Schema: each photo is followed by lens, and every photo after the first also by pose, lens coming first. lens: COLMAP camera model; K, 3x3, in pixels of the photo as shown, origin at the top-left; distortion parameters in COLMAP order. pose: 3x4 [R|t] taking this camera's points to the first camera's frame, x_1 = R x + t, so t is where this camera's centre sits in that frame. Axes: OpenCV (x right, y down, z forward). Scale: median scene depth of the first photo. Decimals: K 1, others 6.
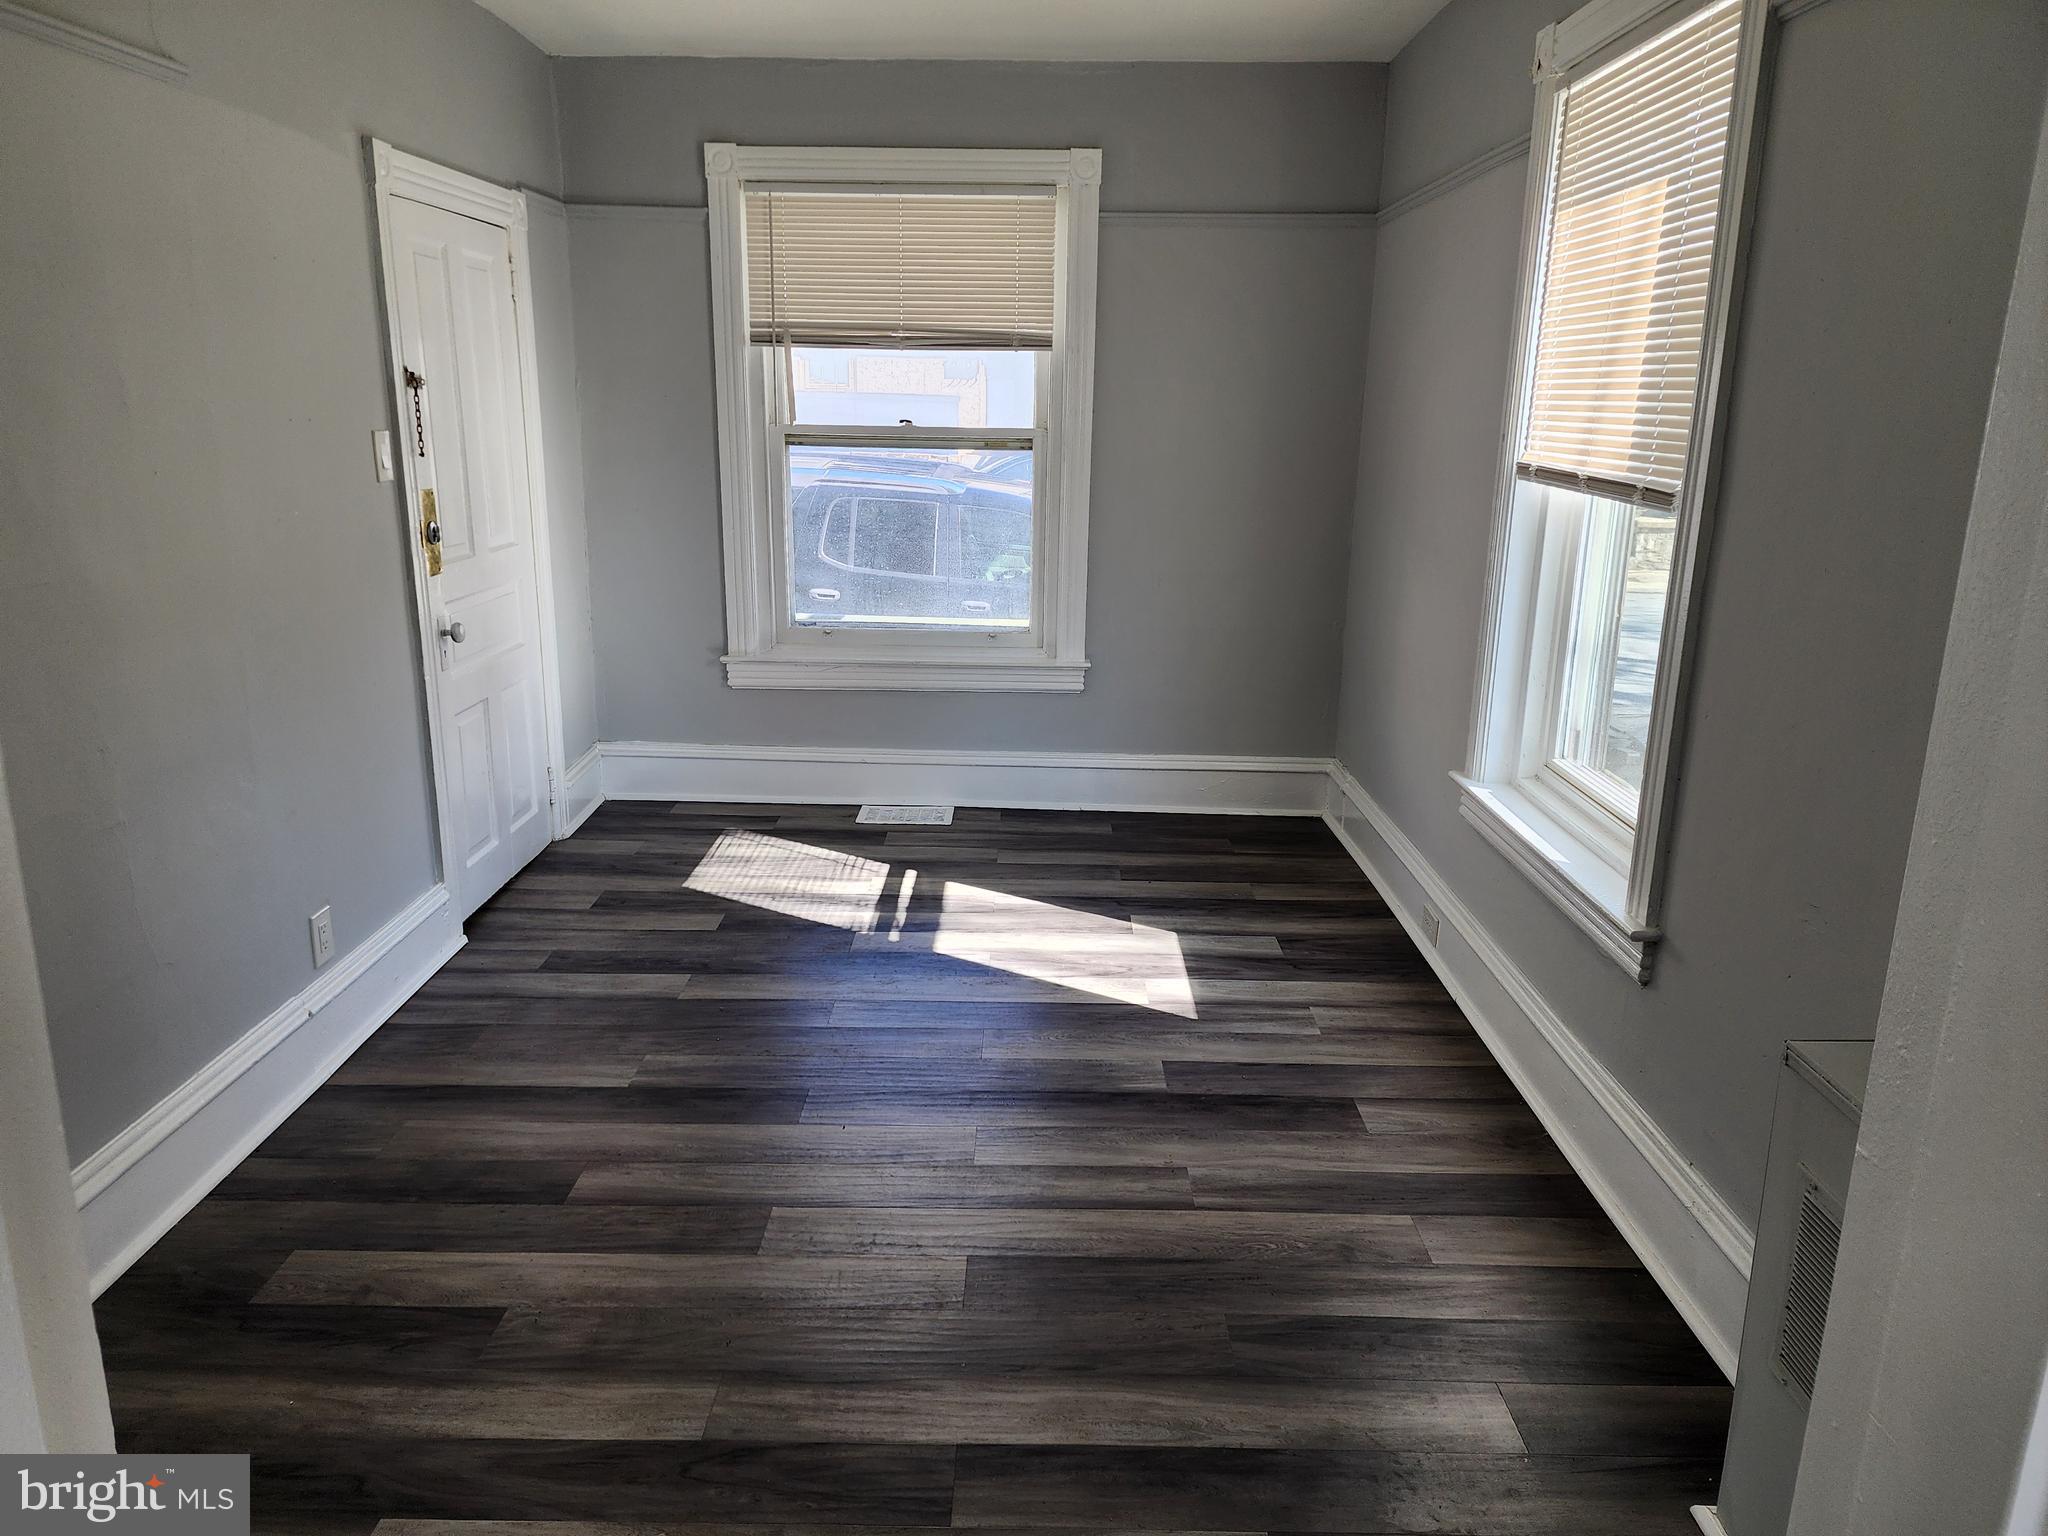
lens RADIAL K [[1386.3, 0, 1022.1], [0, 1386.3, 771.3], [0, 0, 1]] dist [0.000947, 0.000582]
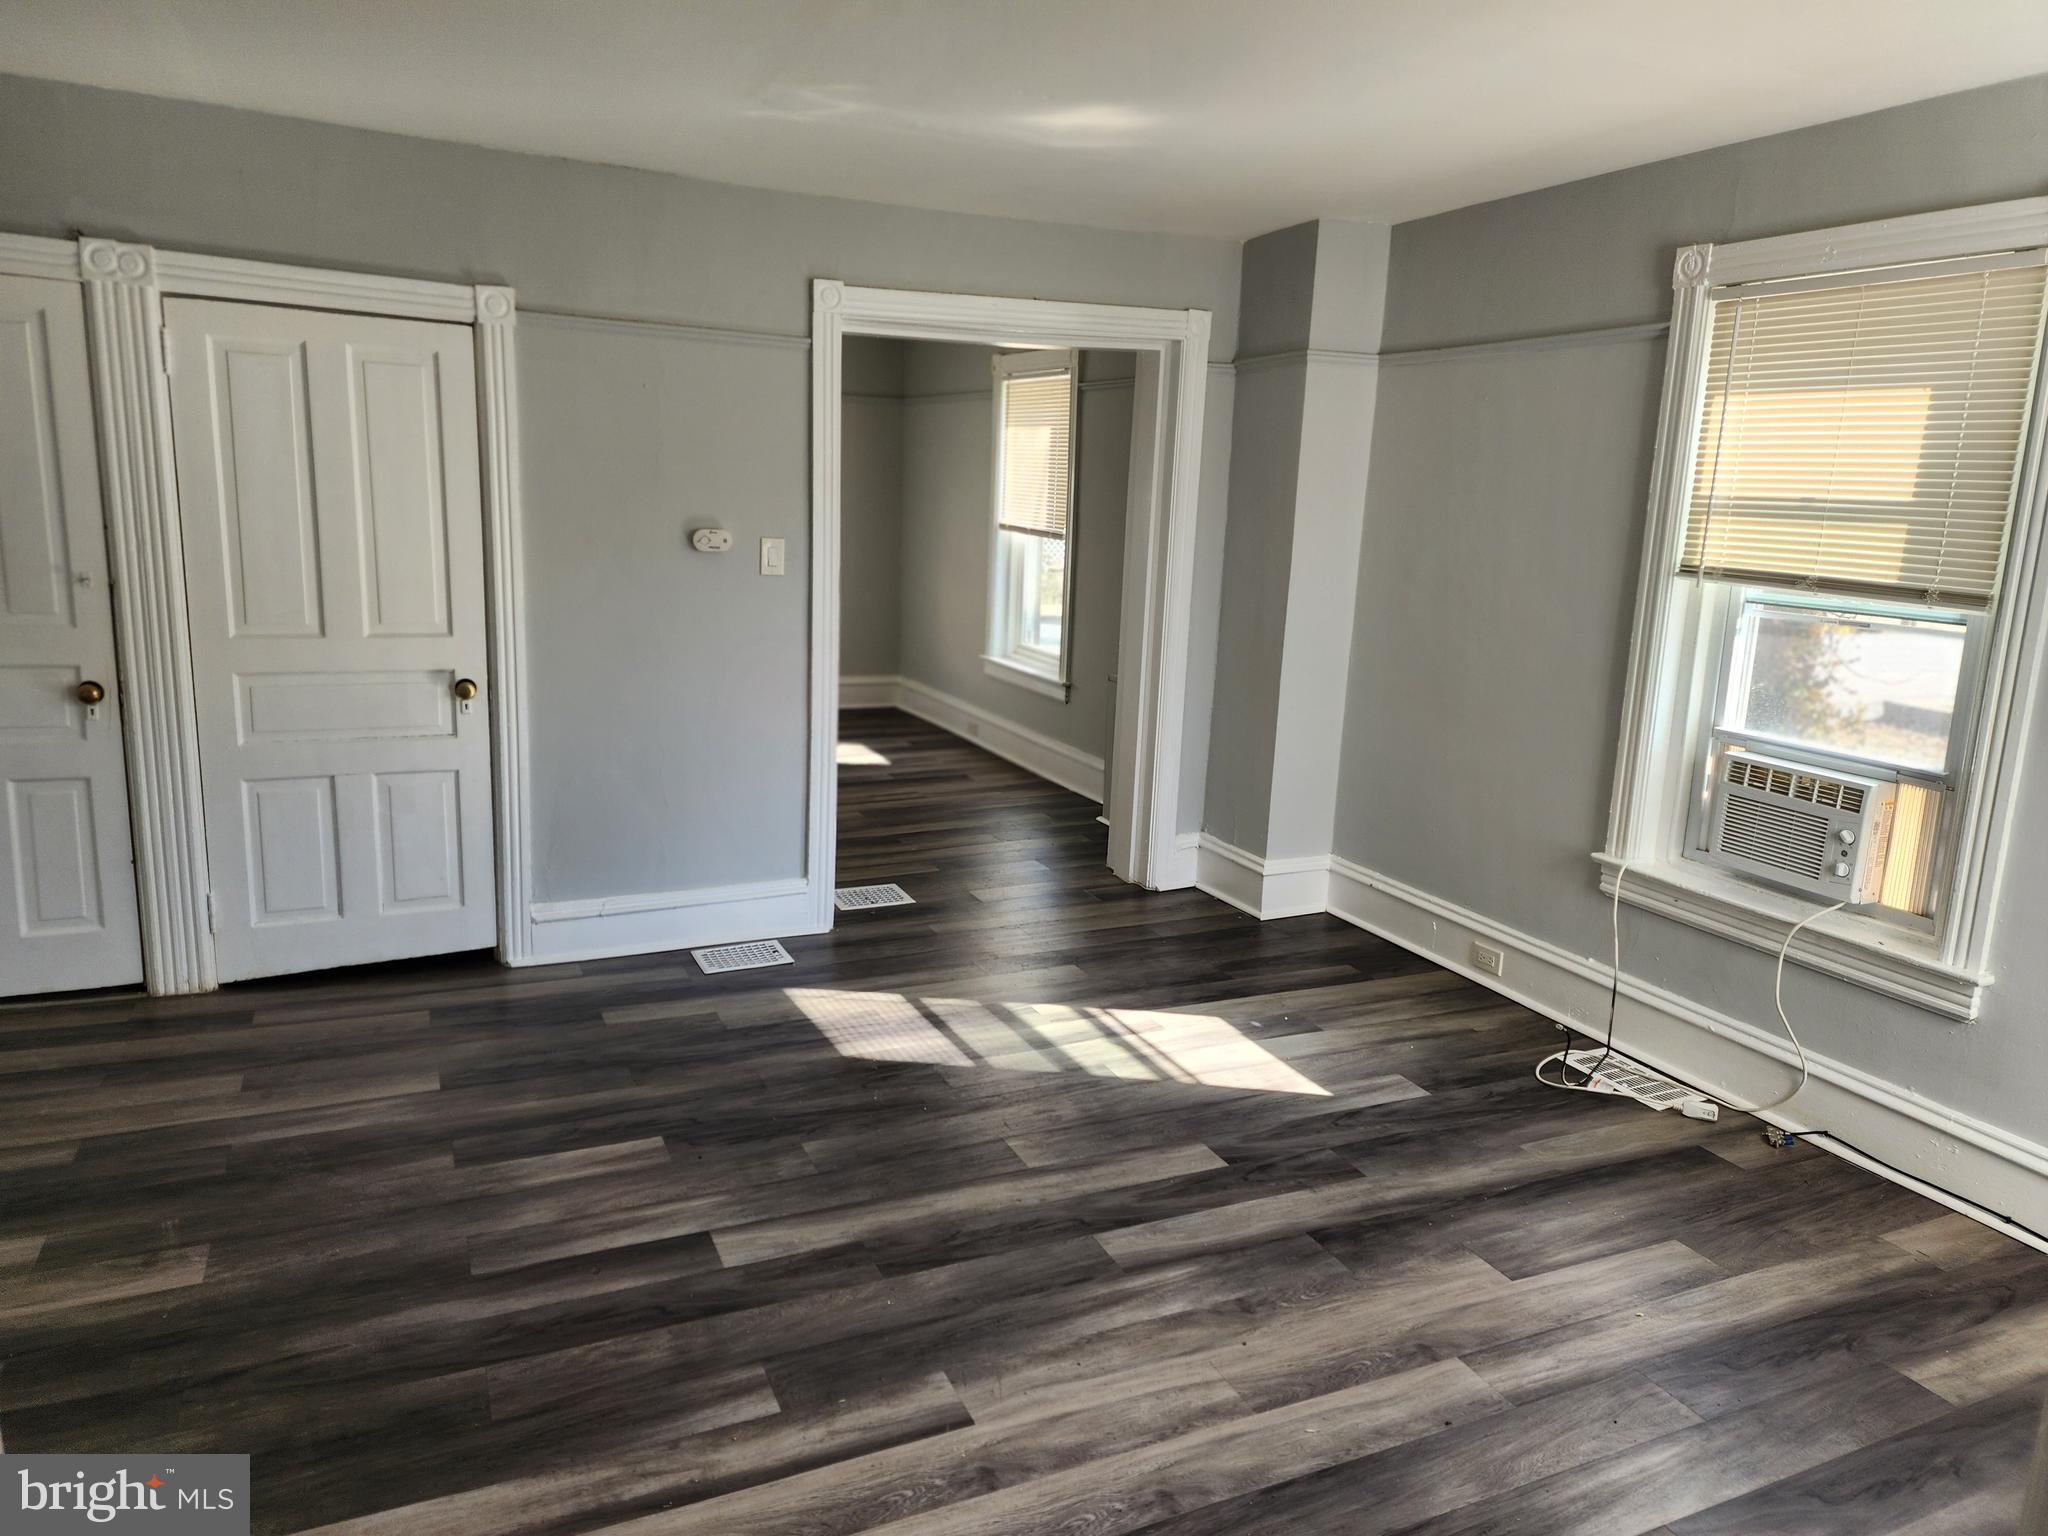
lens RADIAL K [[1386.3, 0, 1024.9], [0, 1386.3, 761.3], [0, 0, 1]] dist [0.000947, 0.000582]
pose [[0.905489, -0.080893, 0.416588, -0.716263], [0.098072, 0.994979, -0.019963, 0.275529], [-0.412881, 0.058932, 0.908876, -1.343580]]
